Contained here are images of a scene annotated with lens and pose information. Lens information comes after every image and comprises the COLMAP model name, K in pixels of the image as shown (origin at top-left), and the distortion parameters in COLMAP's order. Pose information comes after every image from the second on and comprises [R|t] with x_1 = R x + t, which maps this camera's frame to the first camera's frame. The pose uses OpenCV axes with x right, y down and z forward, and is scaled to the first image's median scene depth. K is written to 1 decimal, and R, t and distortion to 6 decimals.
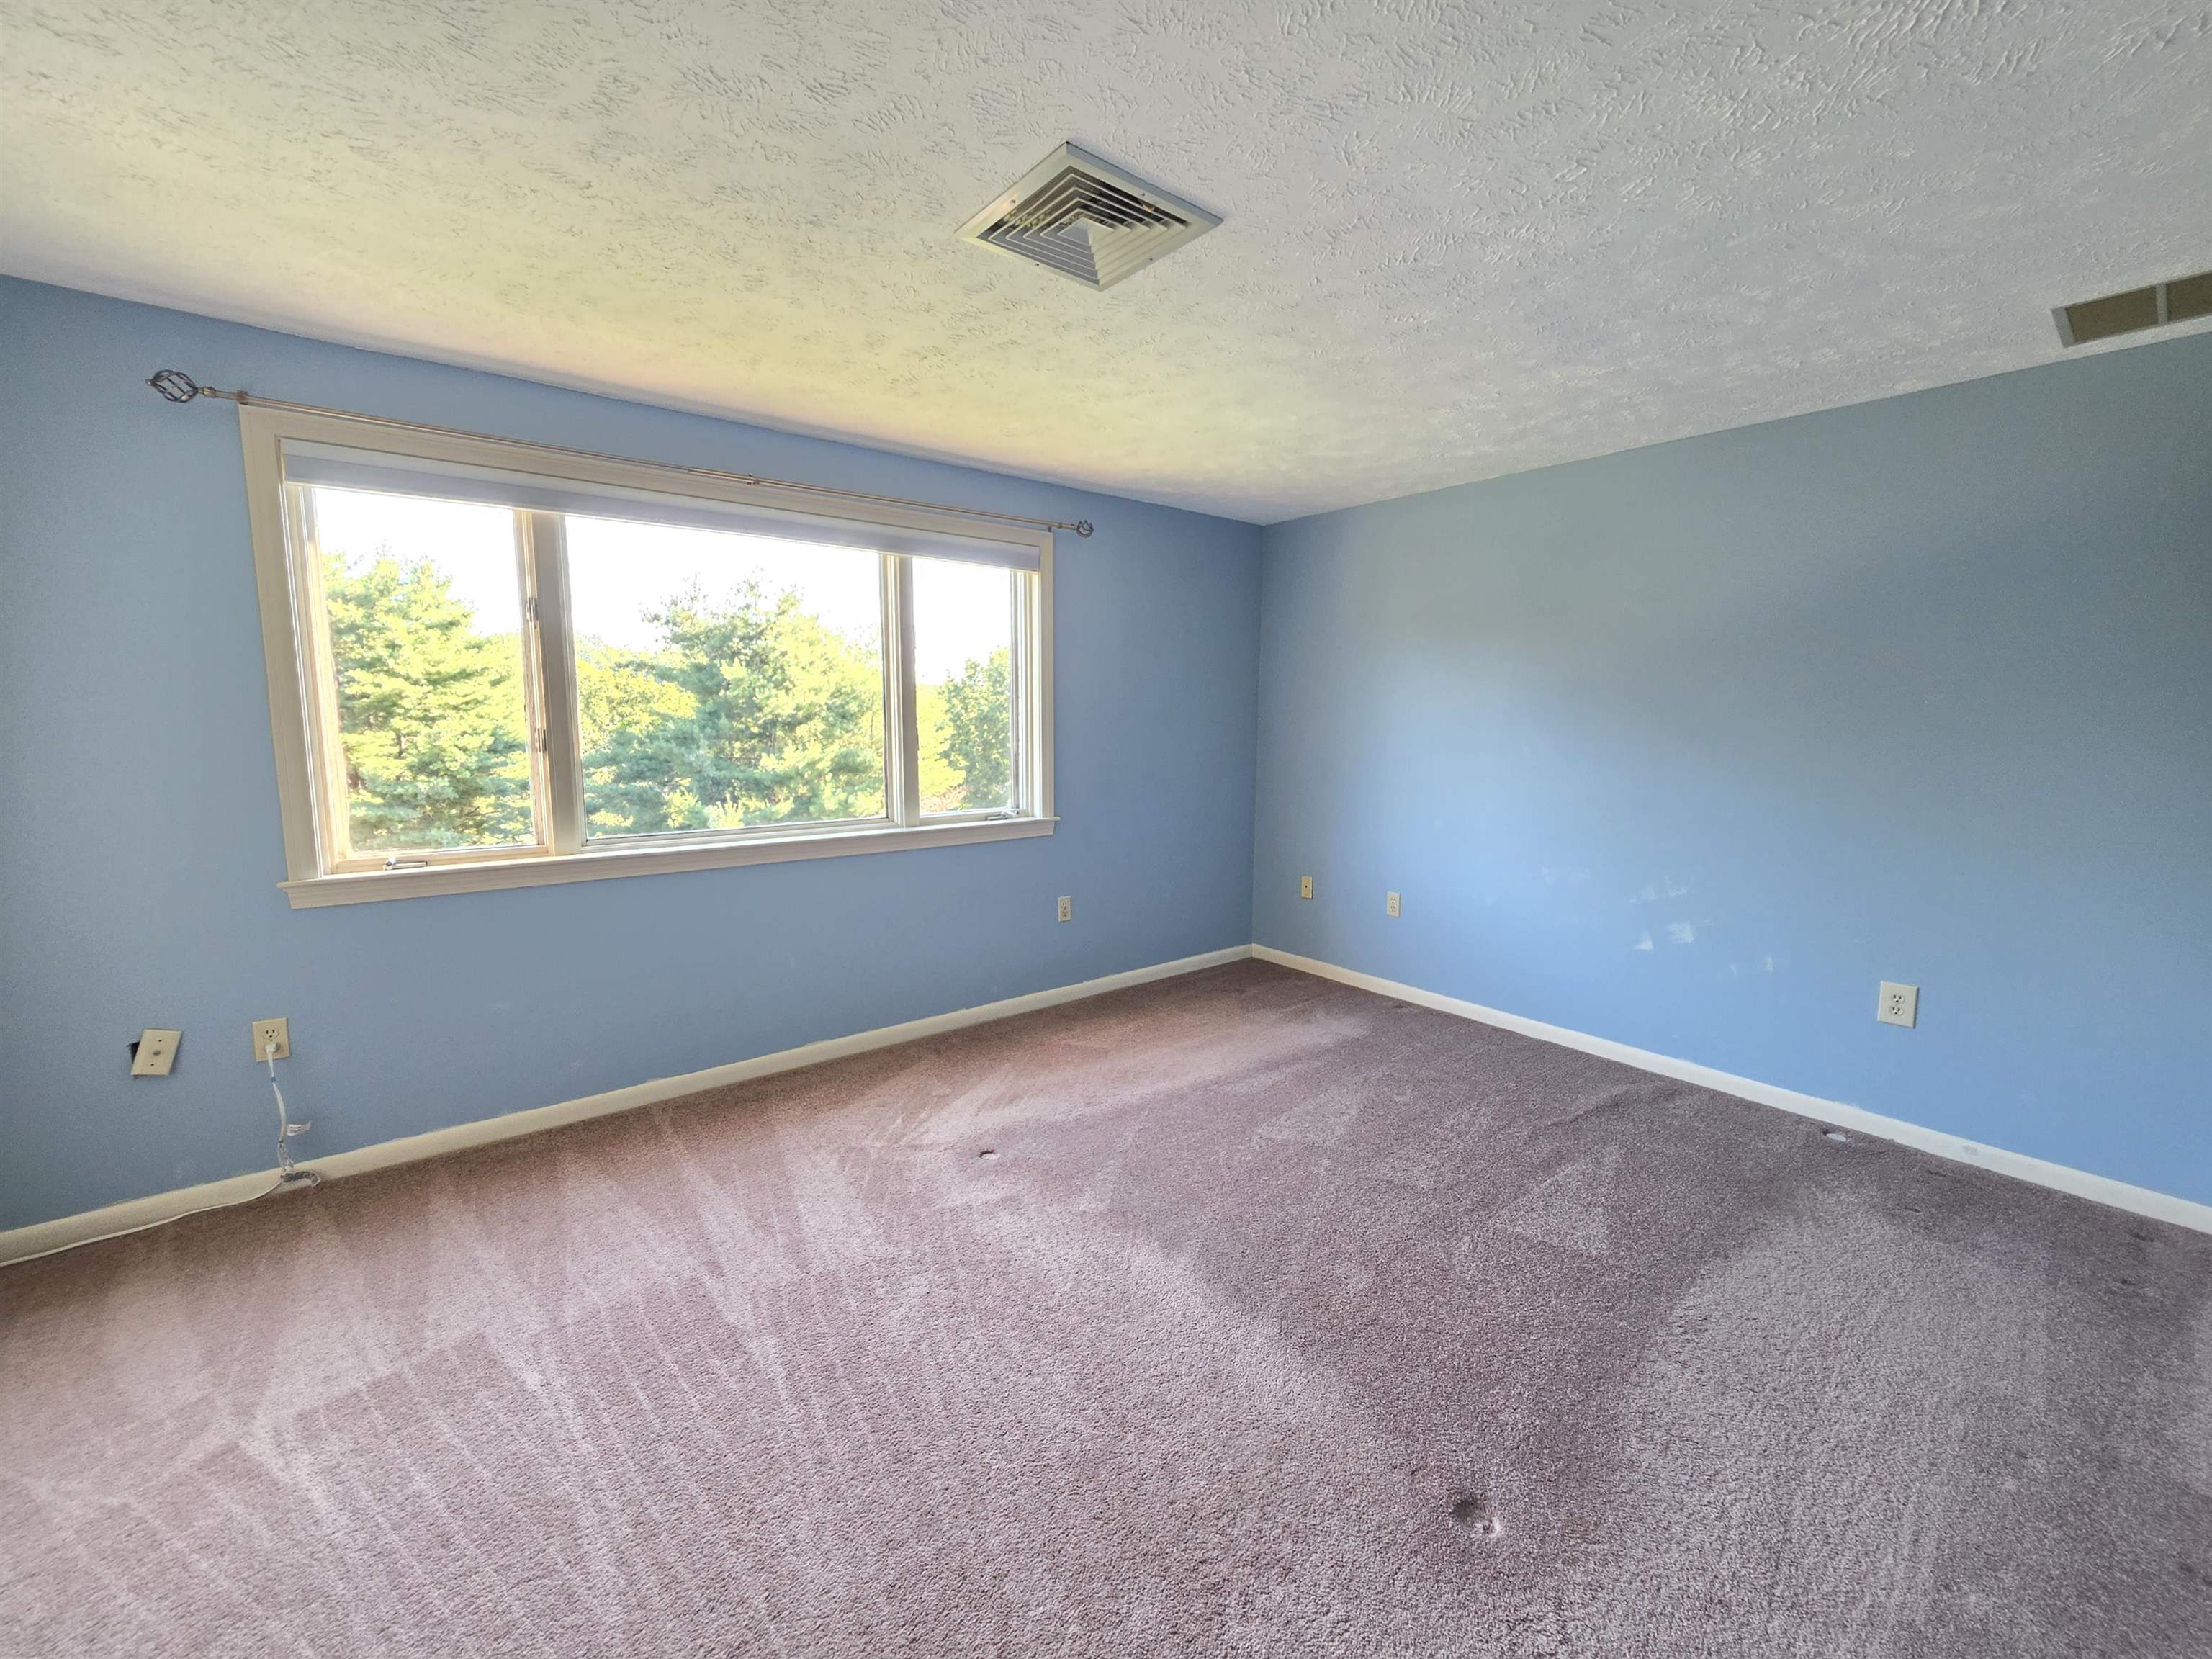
lens RADIAL K [[885.0, 0, 1102.9], [0, 885.0, 827.2], [0, 0, 1]] dist [-0.005498, 0.001352]
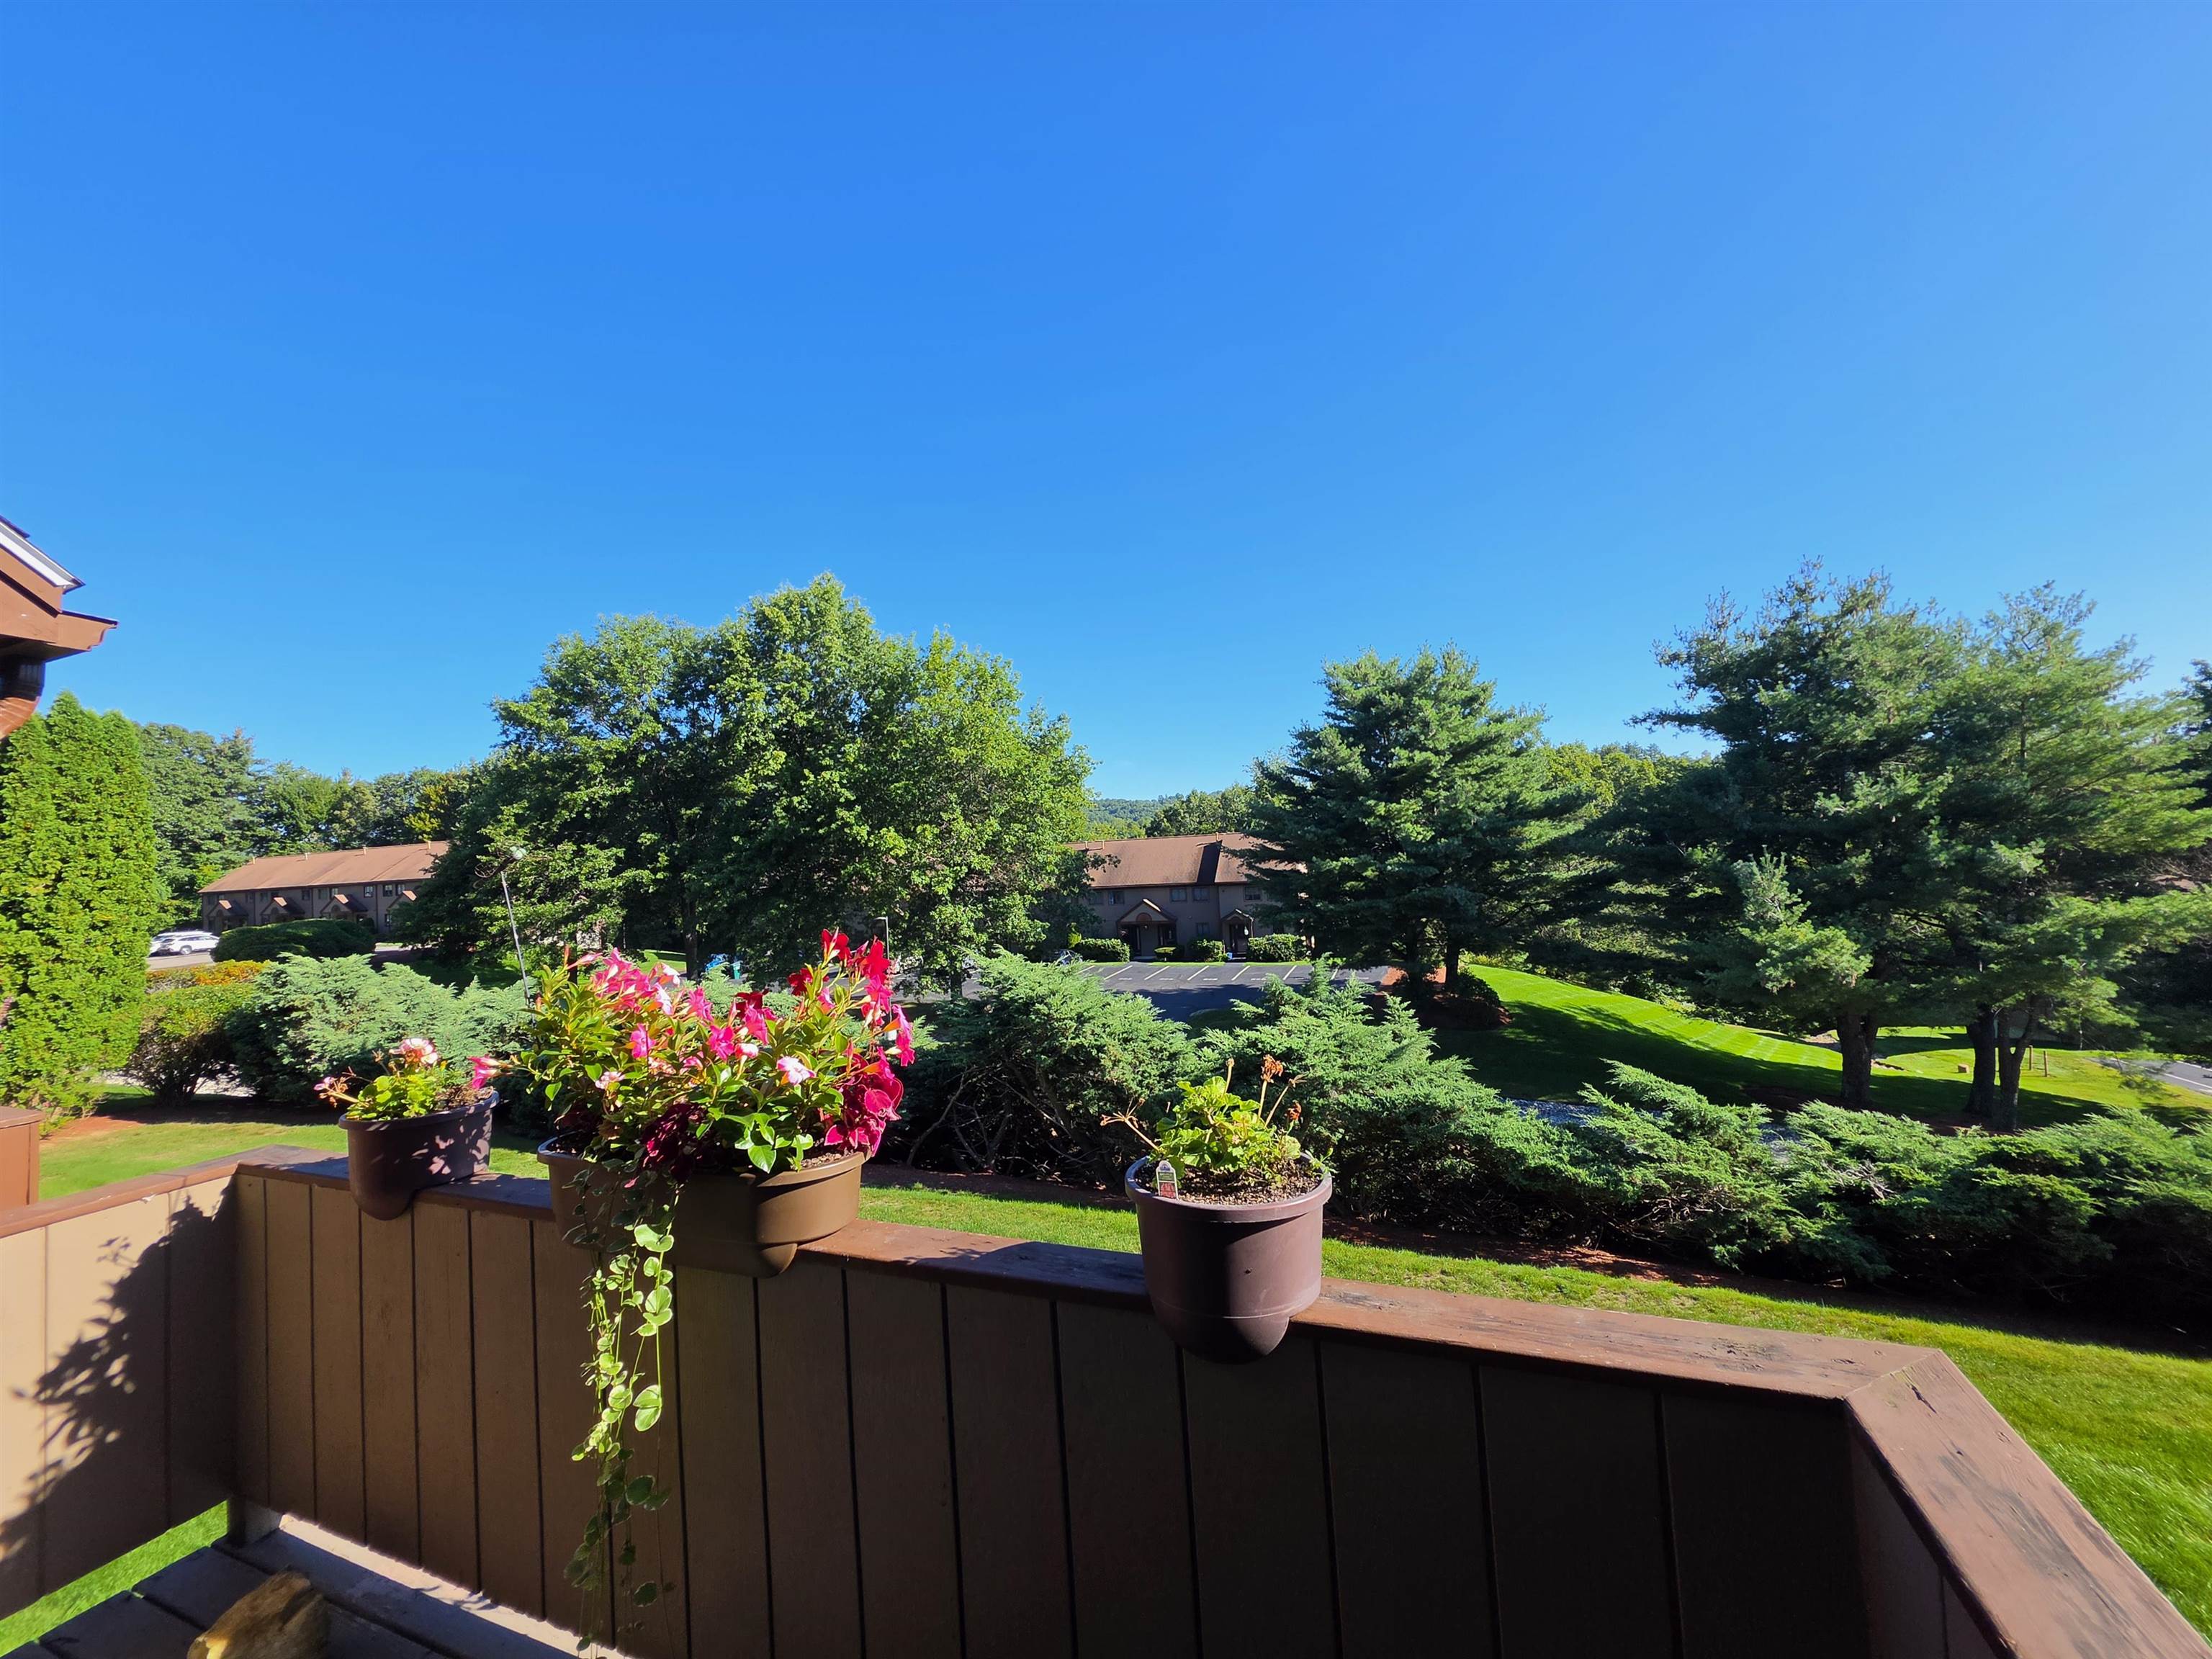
lens RADIAL K [[885.0, 0, 1106.6], [0, 885.0, 819.3], [0, 0, 1]] dist [-0.005498, 0.001352]
pose [[0.472756, -0.064681, -0.878816, -0.128021], [-0.051195, 0.993602, -0.100669, 0.434196], [0.879705, 0.092583, 0.466420, 1.149023]]
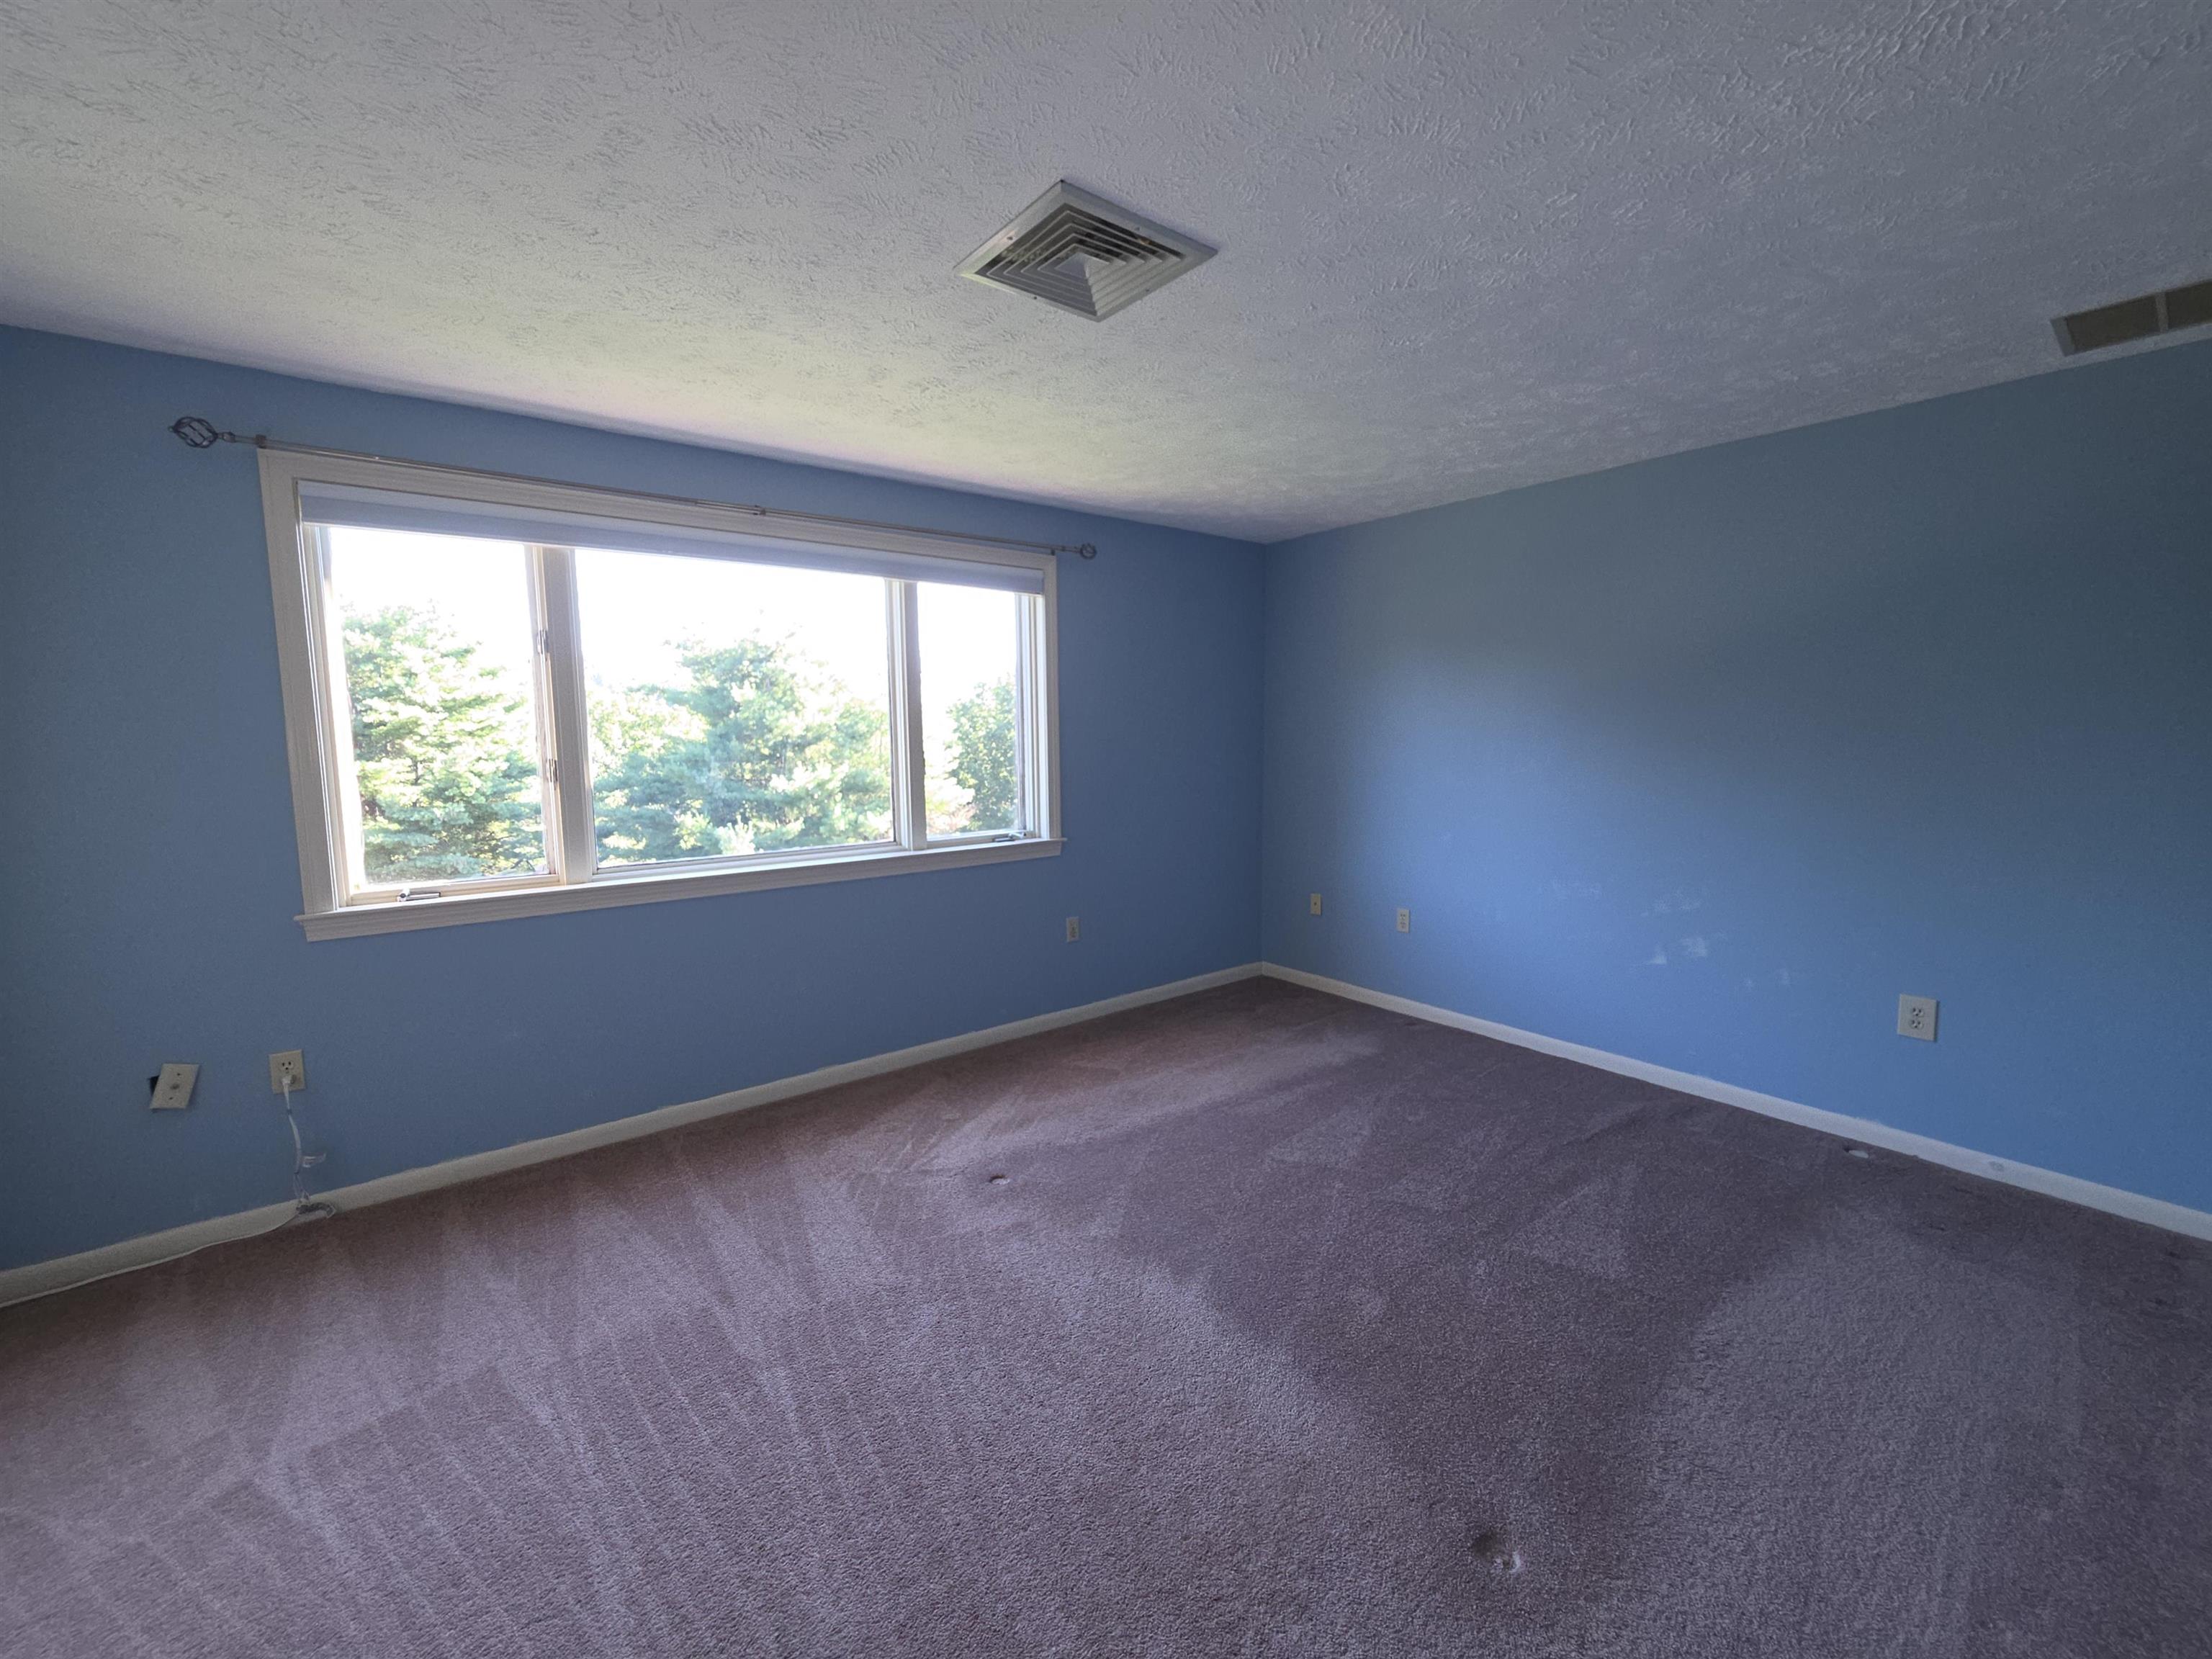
lens RADIAL K [[885.0, 0, 1100.9], [0, 885.0, 826.5], [0, 0, 1]] dist [-0.005498, 0.001352]
pose [[0.999819, -0.013981, -0.012910, 0.004823], [0.013744, 0.999738, -0.018284, -0.009000], [0.013162, 0.018103, 0.999749, -0.001708]]
